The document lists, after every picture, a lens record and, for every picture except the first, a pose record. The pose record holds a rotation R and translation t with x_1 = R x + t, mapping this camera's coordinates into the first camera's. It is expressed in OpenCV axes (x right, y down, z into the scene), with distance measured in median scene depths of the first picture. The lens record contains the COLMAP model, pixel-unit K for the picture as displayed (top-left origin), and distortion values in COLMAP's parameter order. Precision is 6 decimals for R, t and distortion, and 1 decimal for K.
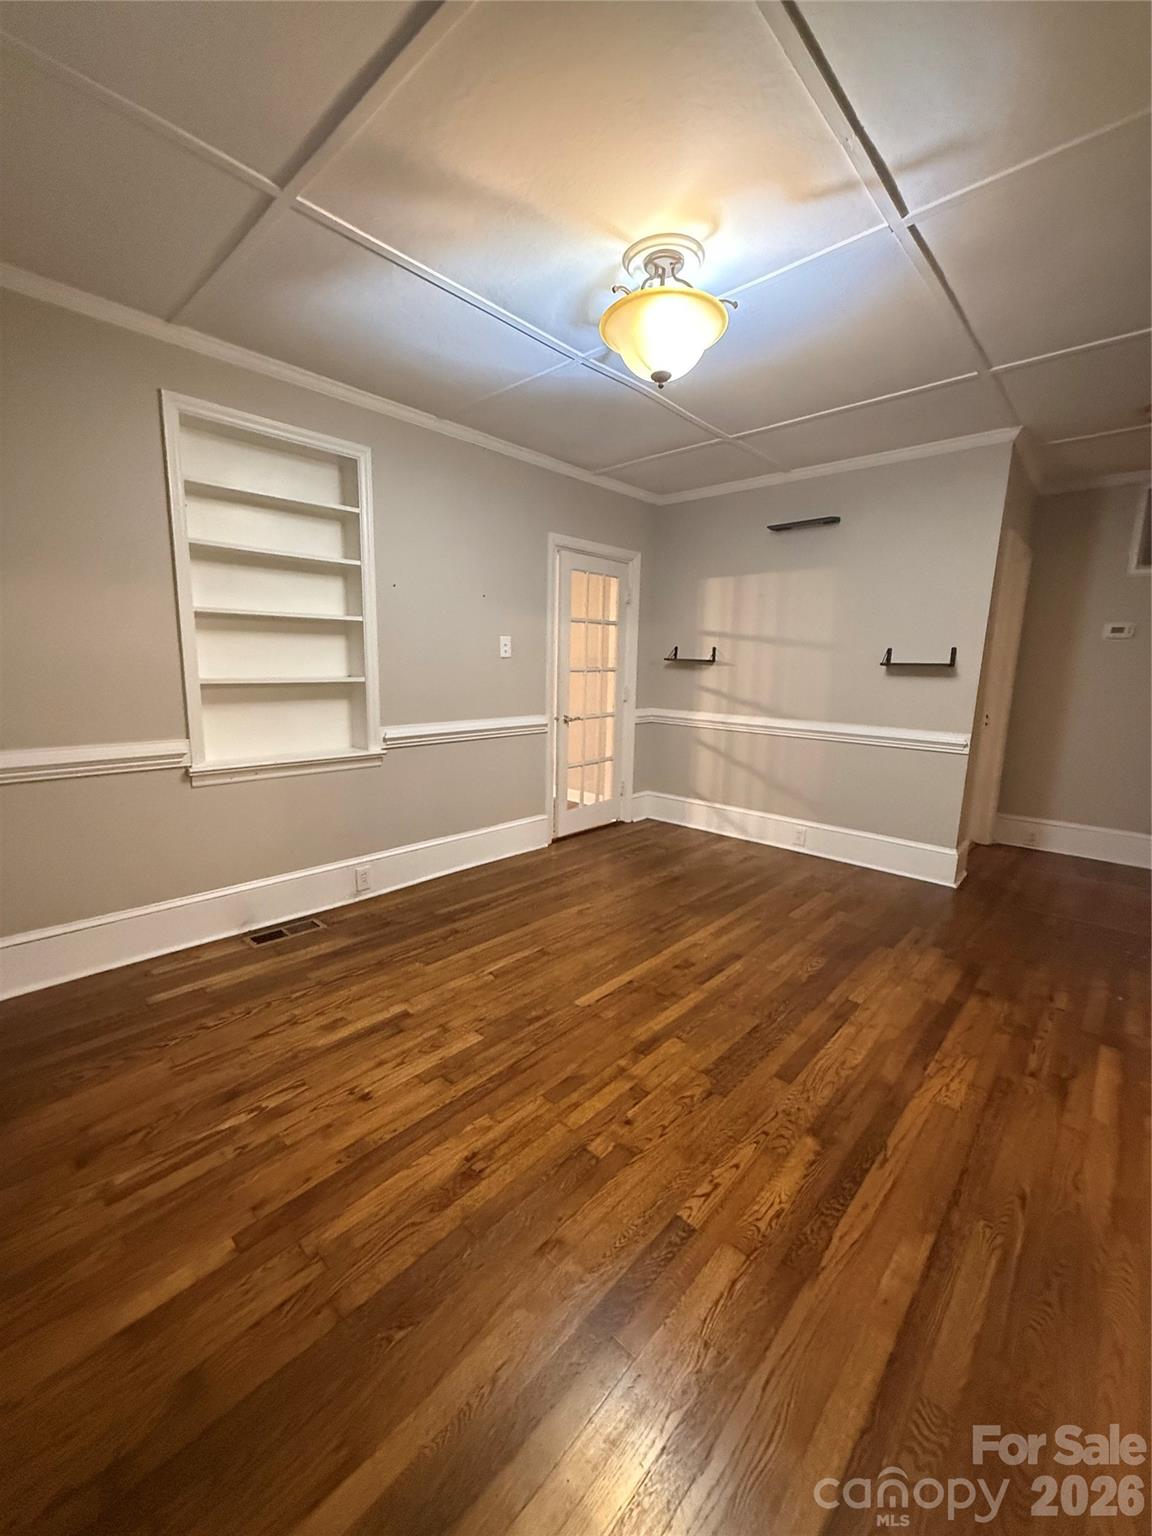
lens RADIAL K [[611.0, 0, 578.5], [0, 611.0, 767.6], [0, 0, 1]] dist [-0.002480, -0.000798]
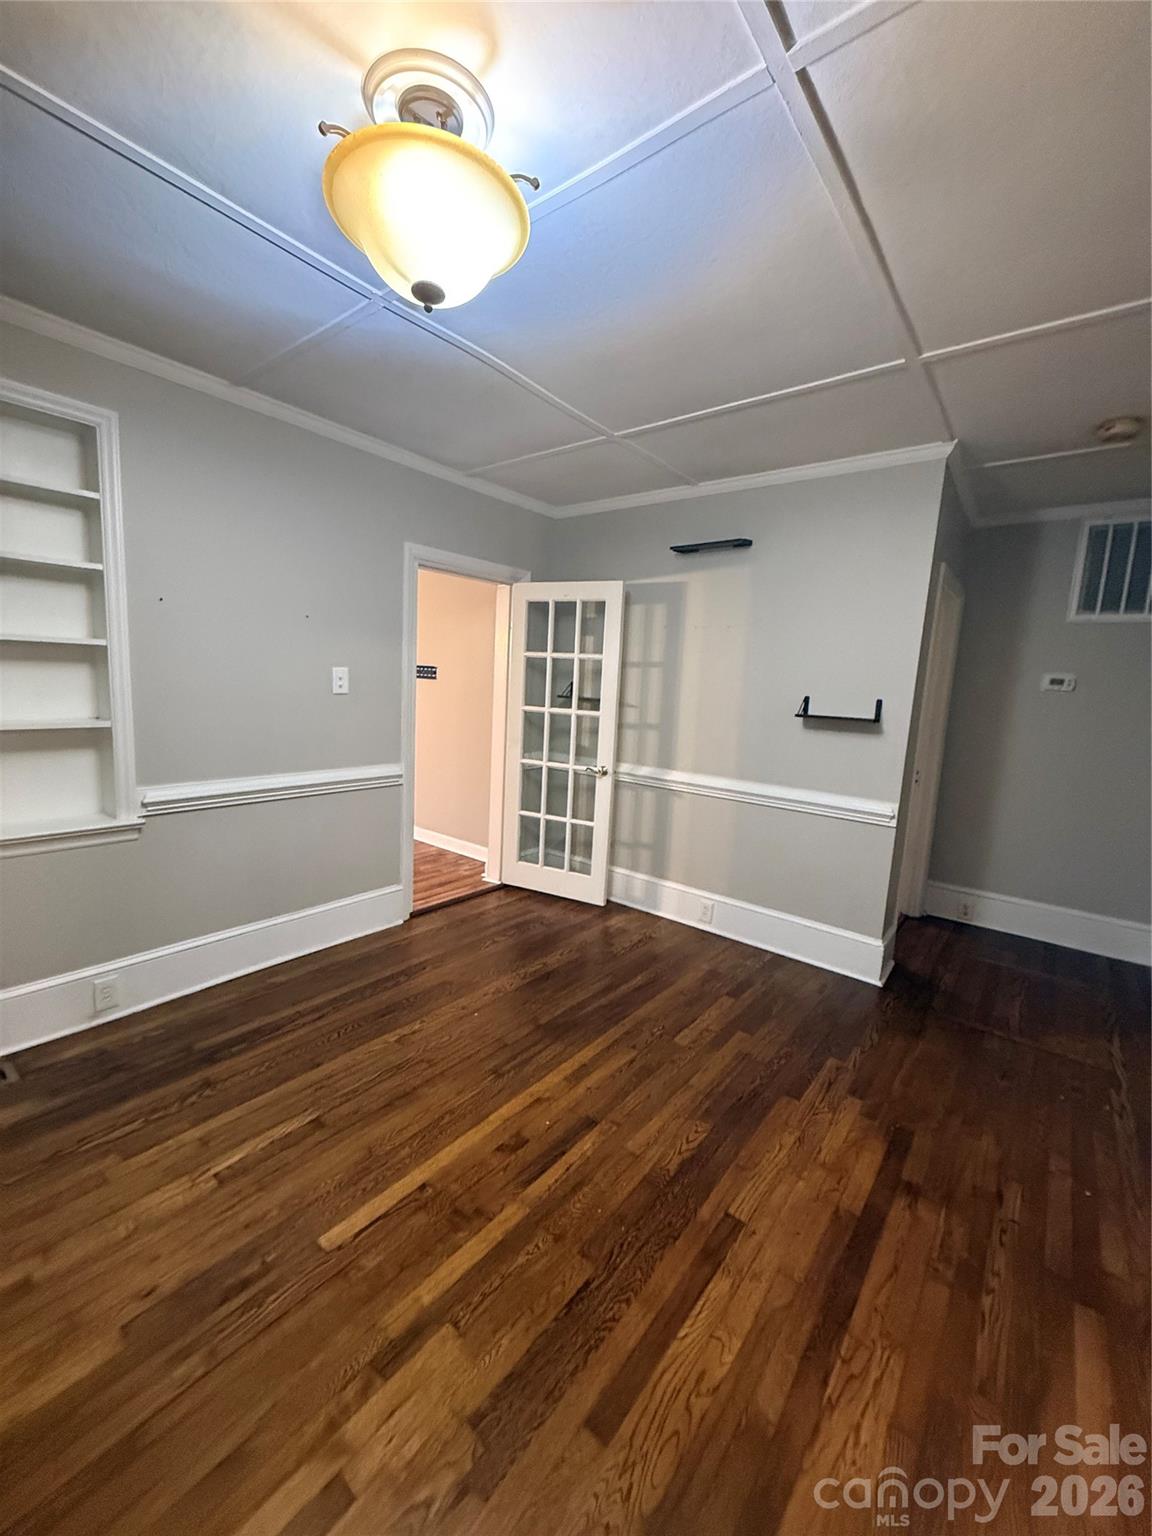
lens RADIAL K [[611.0, 0, 577.1], [0, 611.0, 765.9], [0, 0, 1]] dist [-0.002480, -0.000798]
pose [[0.996464, 0.019533, 0.081719, 0.155899], [-0.016928, 0.999330, -0.032445, -0.082489], [-0.082298, 0.030947, 0.996127, 0.232698]]
